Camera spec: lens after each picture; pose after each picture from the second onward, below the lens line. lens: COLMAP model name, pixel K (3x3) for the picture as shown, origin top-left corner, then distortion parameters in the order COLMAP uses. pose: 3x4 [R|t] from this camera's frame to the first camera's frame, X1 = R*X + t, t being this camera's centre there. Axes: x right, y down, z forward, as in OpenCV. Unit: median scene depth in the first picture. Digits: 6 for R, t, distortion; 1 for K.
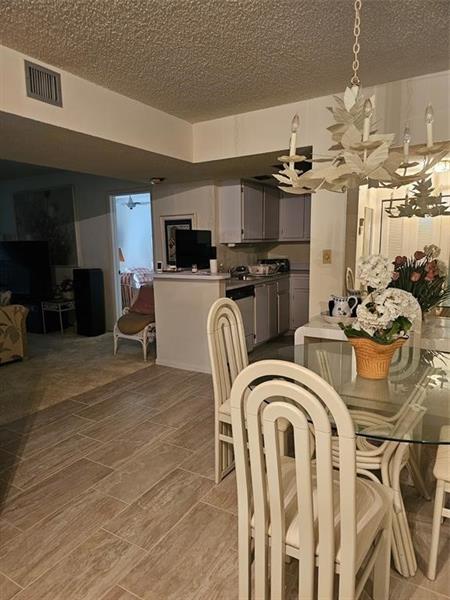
lens RADIAL K [[406.1, 0, 225.5], [0, 406.1, 287.0], [0, 0, 1]] dist [0.077724, -0.076660]
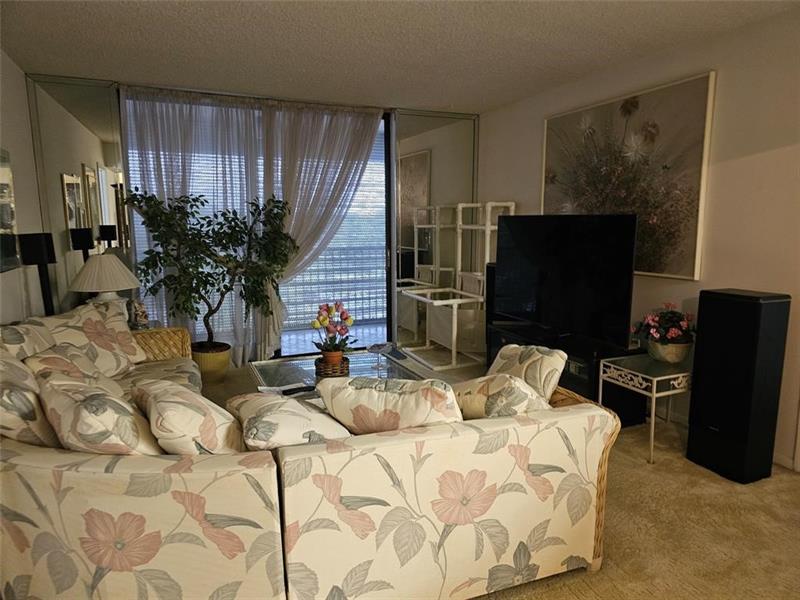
lens RADIAL K [[541.5, 0, 409.3], [0, 541.5, 302.5], [0, 0, 1]] dist [0.077724, -0.076660]
pose [[0.809491, 0.102674, -0.578086, -0.283811], [-0.077127, 0.994654, 0.068661, -0.044430], [0.582045, -0.010995, 0.813082, 0.419971]]
